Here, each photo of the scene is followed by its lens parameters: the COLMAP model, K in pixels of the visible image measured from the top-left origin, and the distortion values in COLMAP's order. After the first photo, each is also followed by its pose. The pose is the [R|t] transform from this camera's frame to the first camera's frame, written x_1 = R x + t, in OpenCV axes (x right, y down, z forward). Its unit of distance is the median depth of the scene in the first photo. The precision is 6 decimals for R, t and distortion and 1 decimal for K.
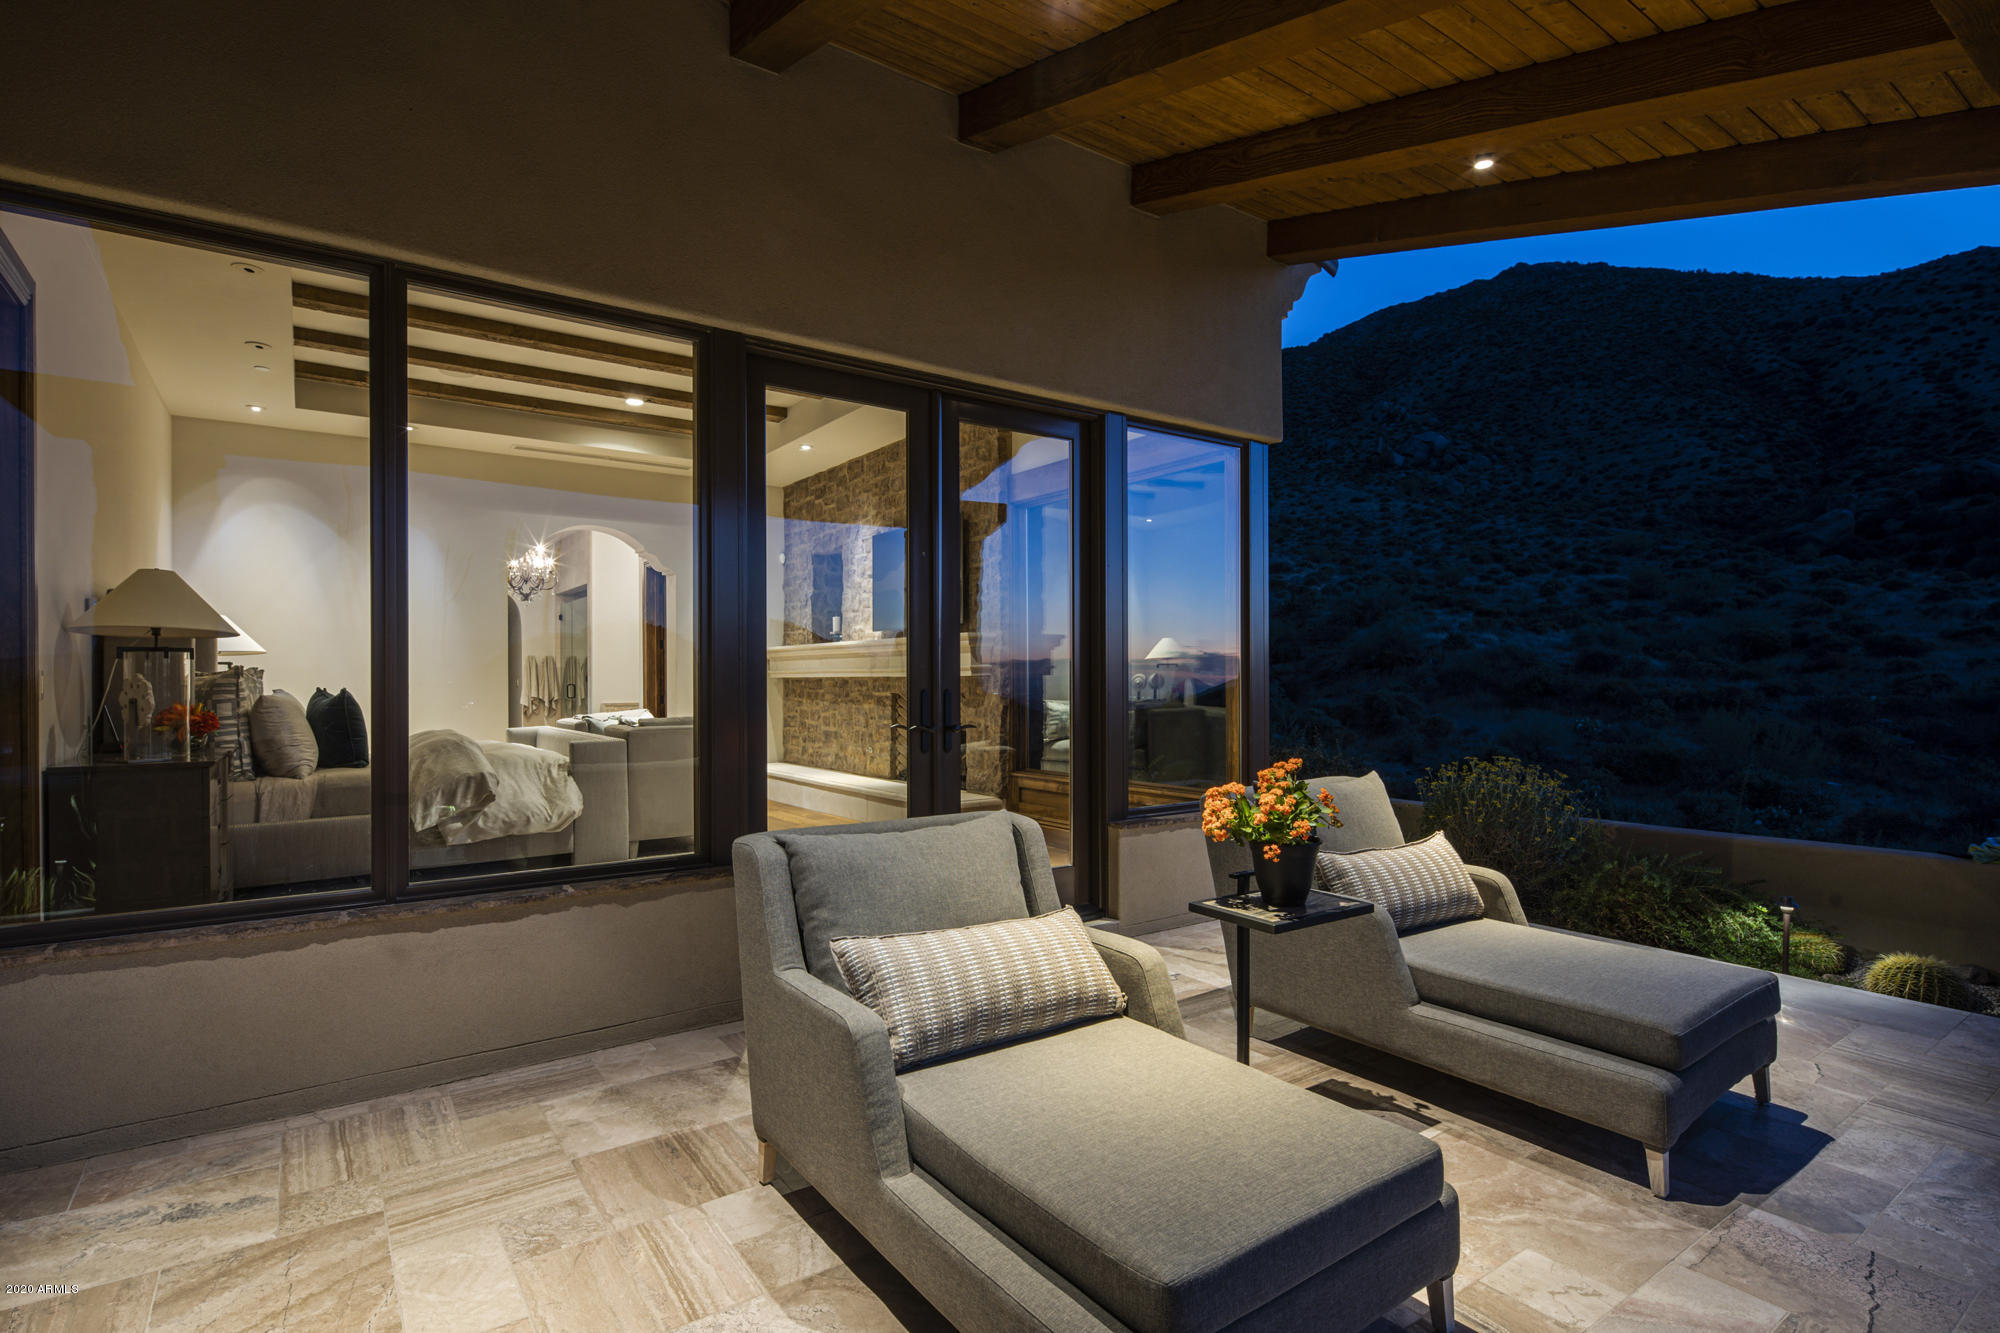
lens RADIAL K [[975.5, 0, 991.1], [0, 975.5, 680.3], [0, 0, 1]] dist [-0.000206, -0.002694]
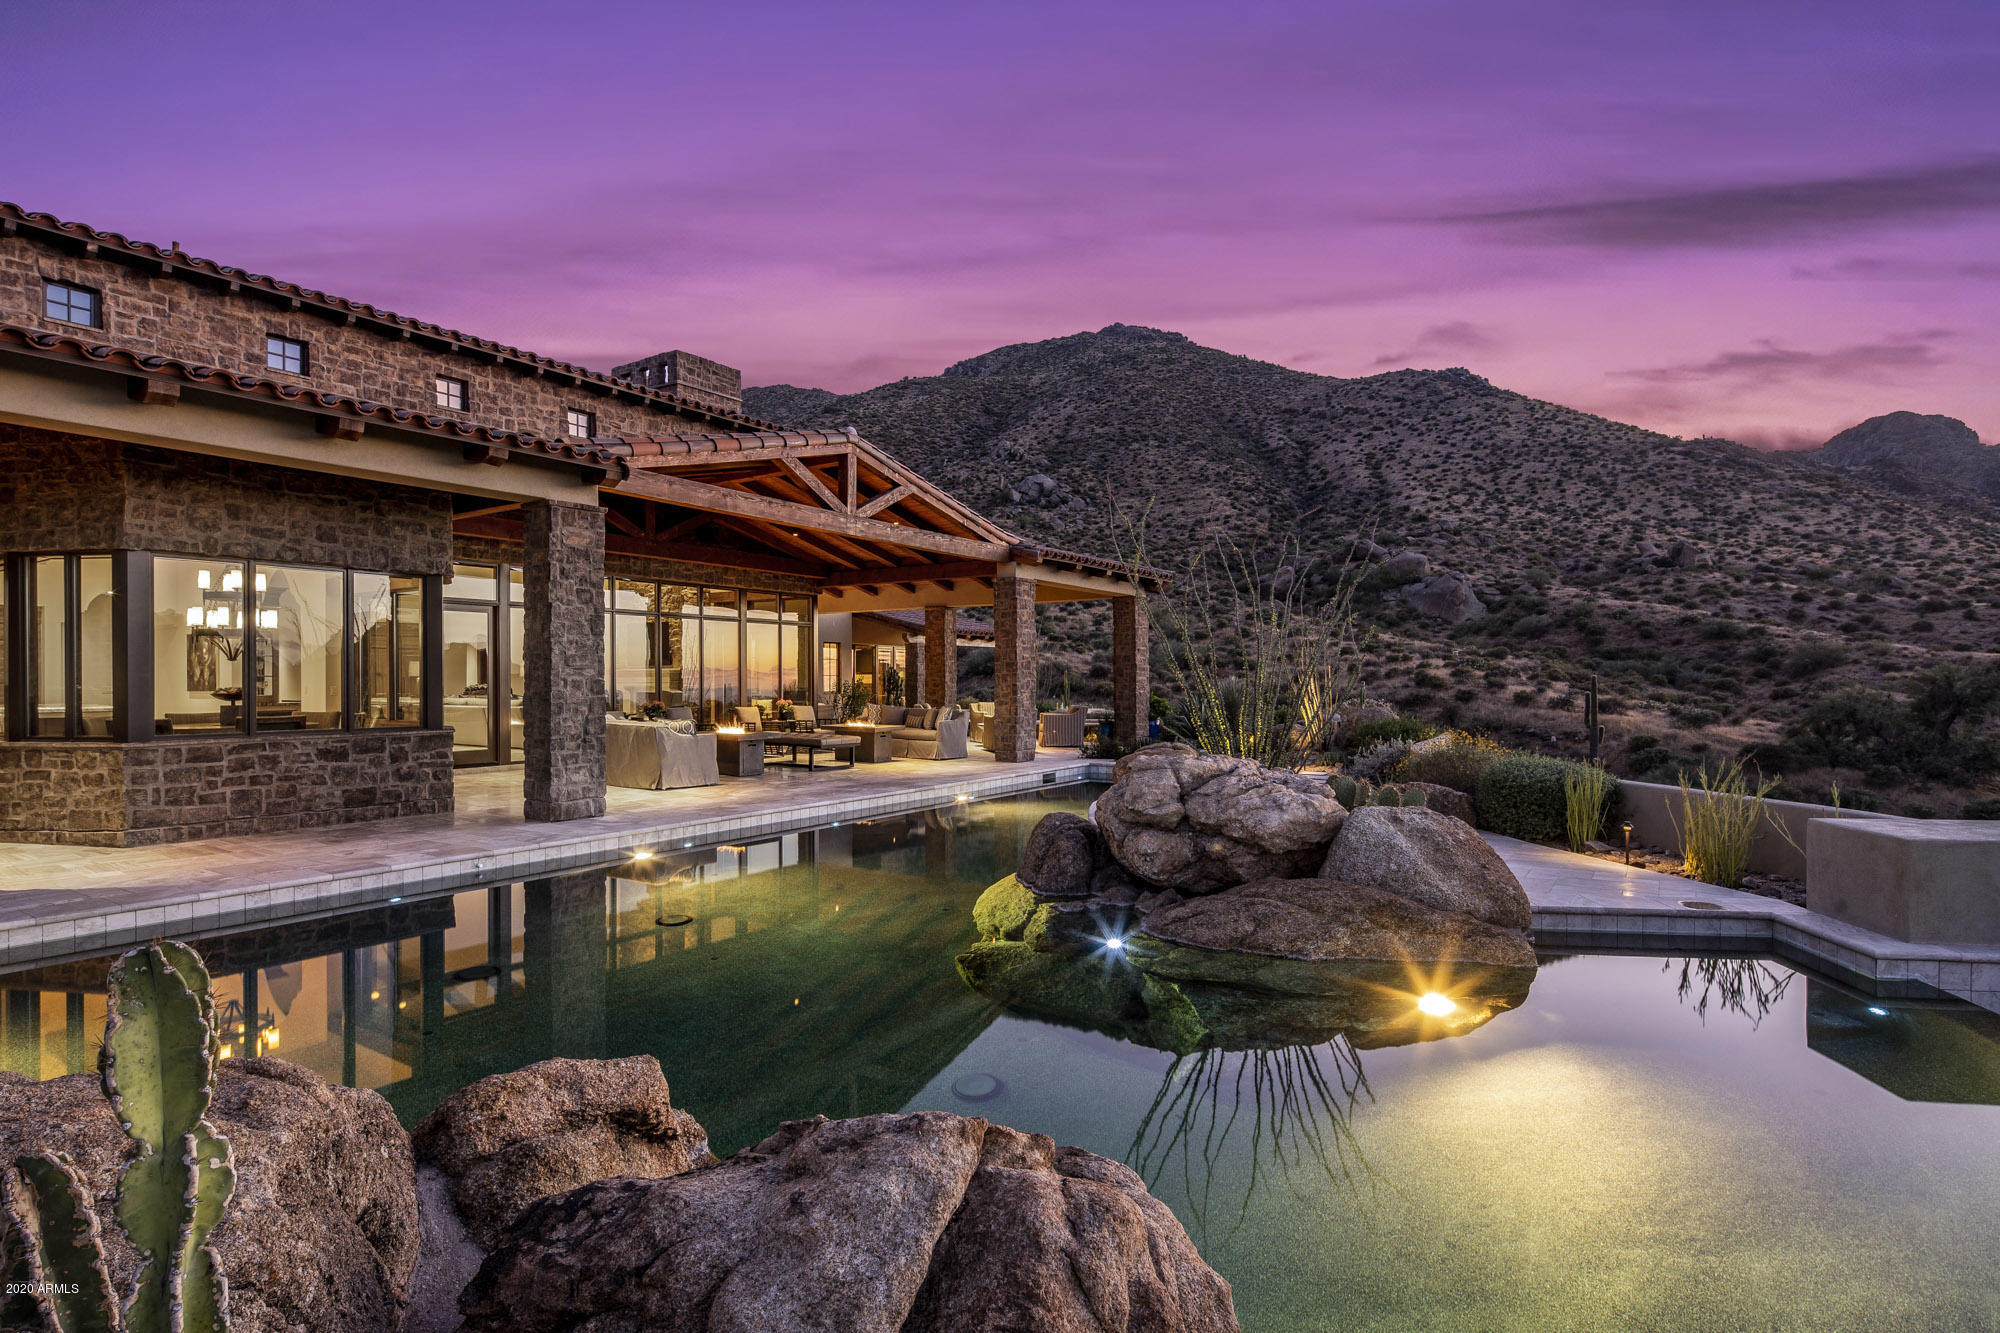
lens RADIAL K [[975.5, 0, 991.1], [0, 975.5, 680.3], [0, 0, 1]] dist [-0.000206, -0.002694]
pose [[0.934920, 0.001805, 0.354855, -0.042467], [-0.001612, 0.999998, -0.000841, -0.000517], [-0.354856, 0.000214, 0.934921, -0.131209]]
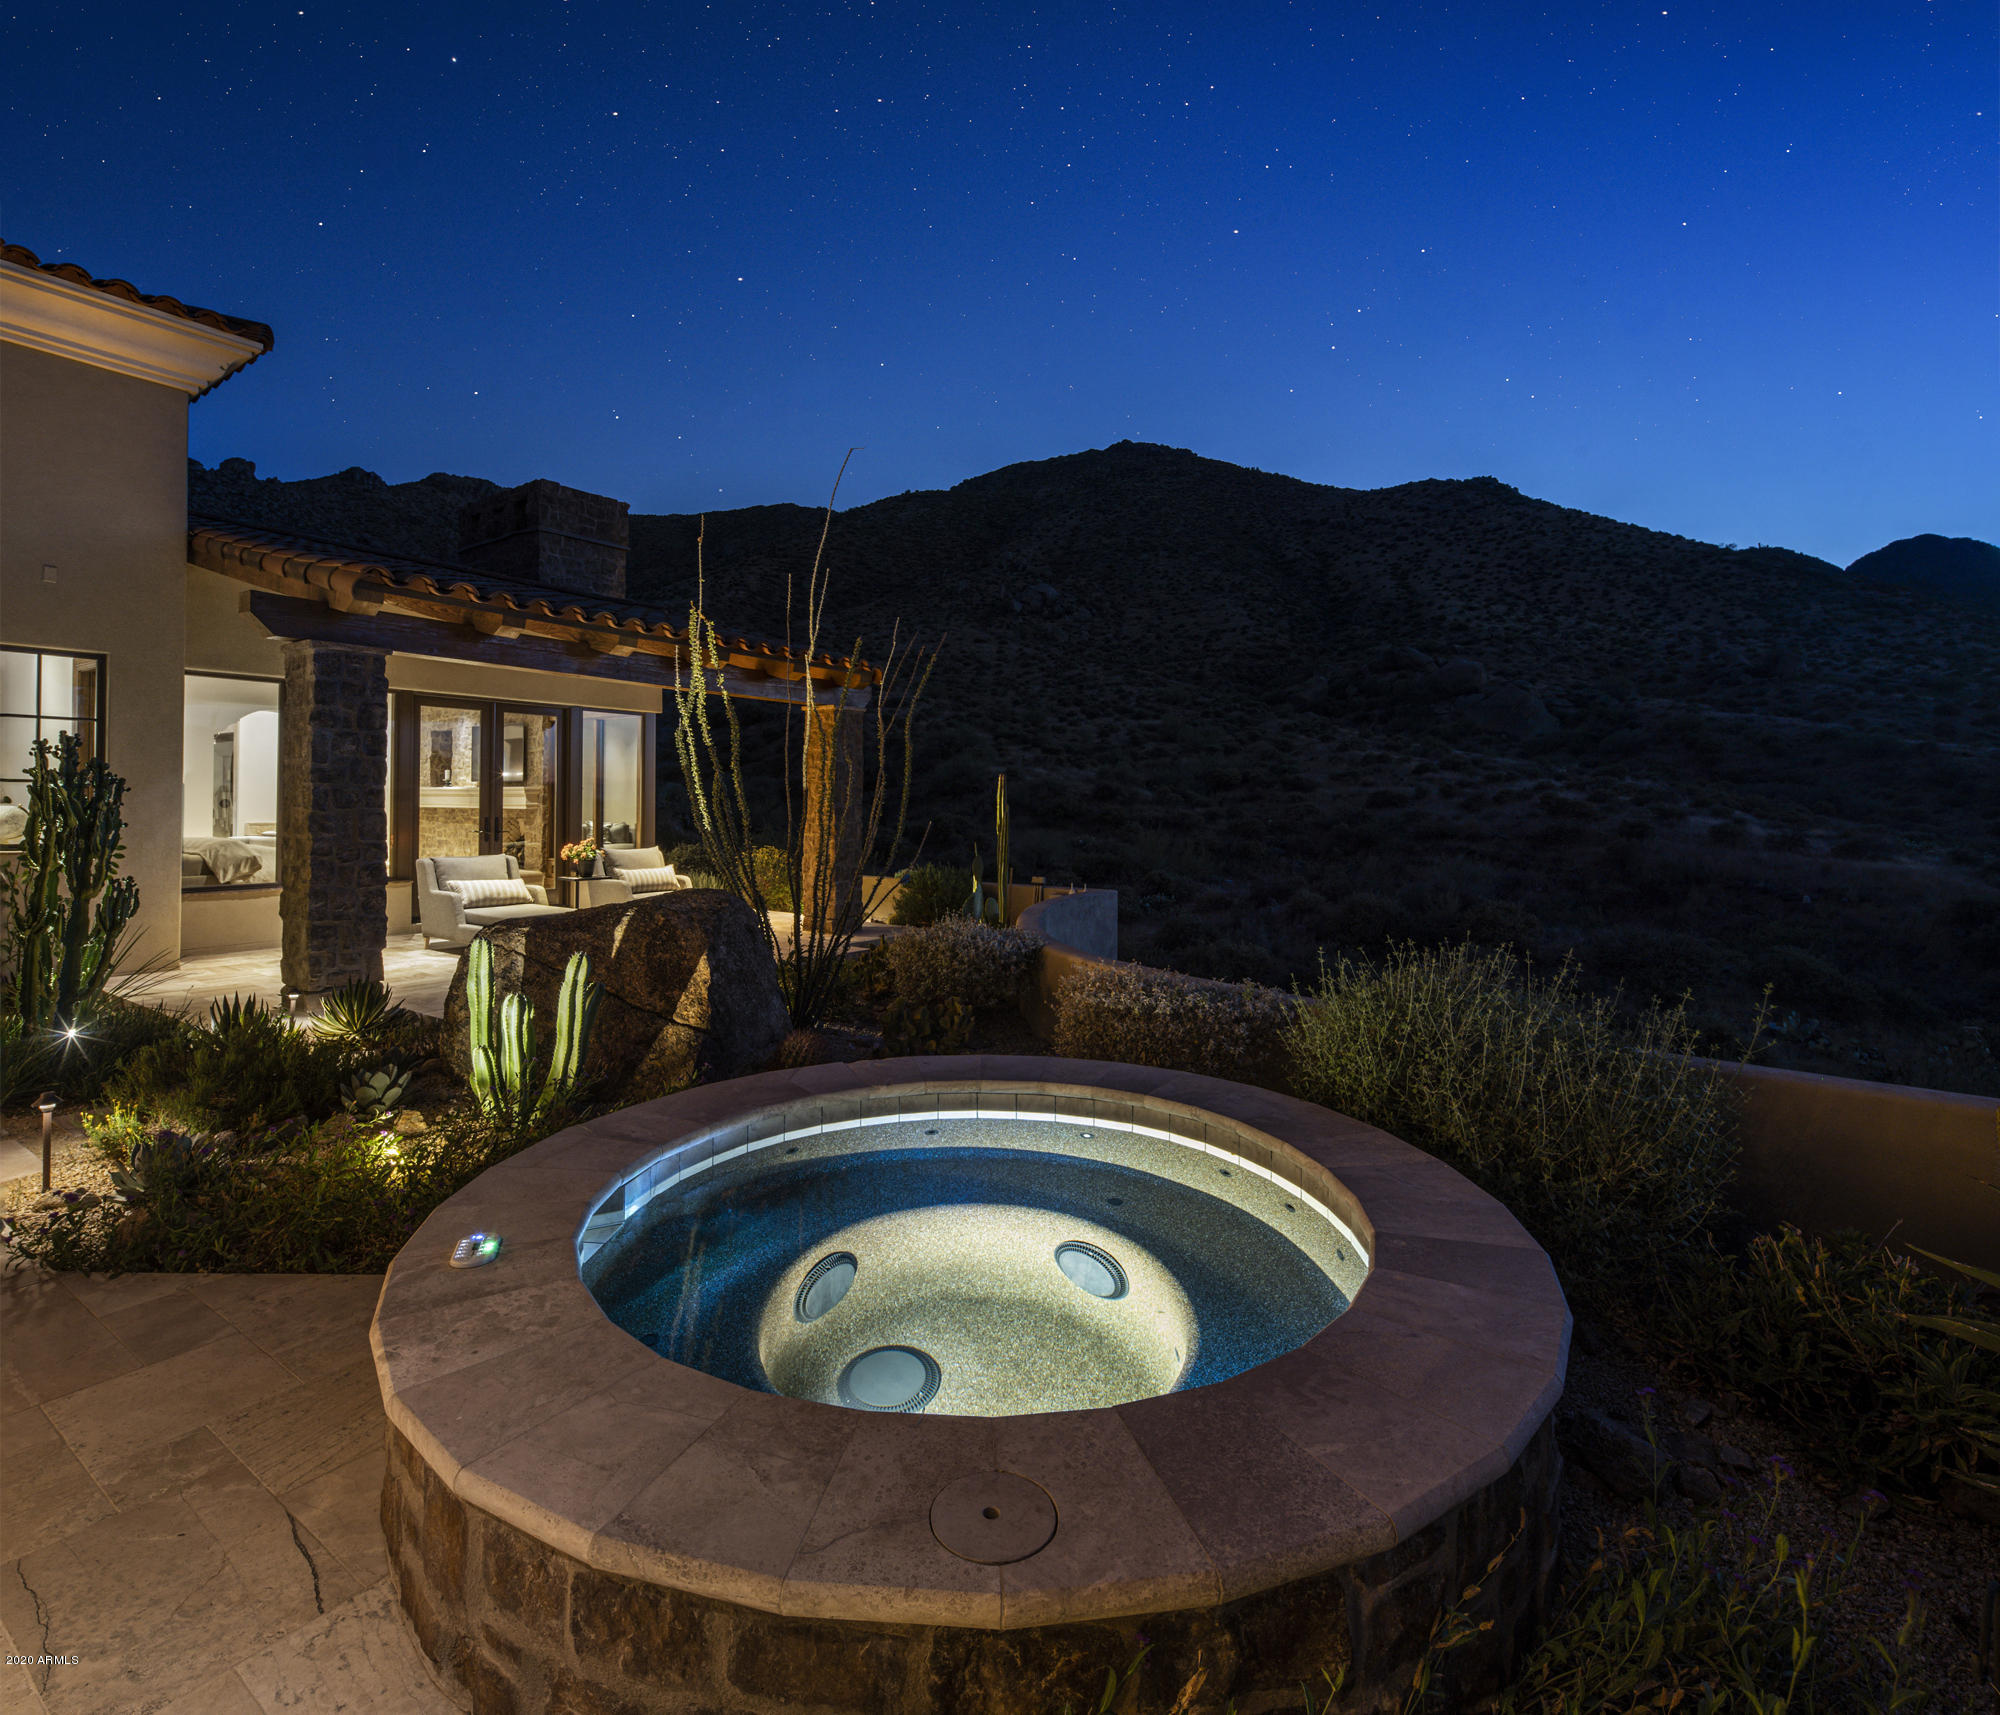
lens RADIAL K [[972.2, 0, 989.5], [0, 972.2, 791.1], [0, 0, 1]] dist [-0.000065, -0.001025]
pose [[0.937598, 0.012408, 0.347499, 0.005614], [-0.008510, 0.999883, -0.012740, -0.000729], [-0.347616, 0.008988, 0.937594, -0.037170]]
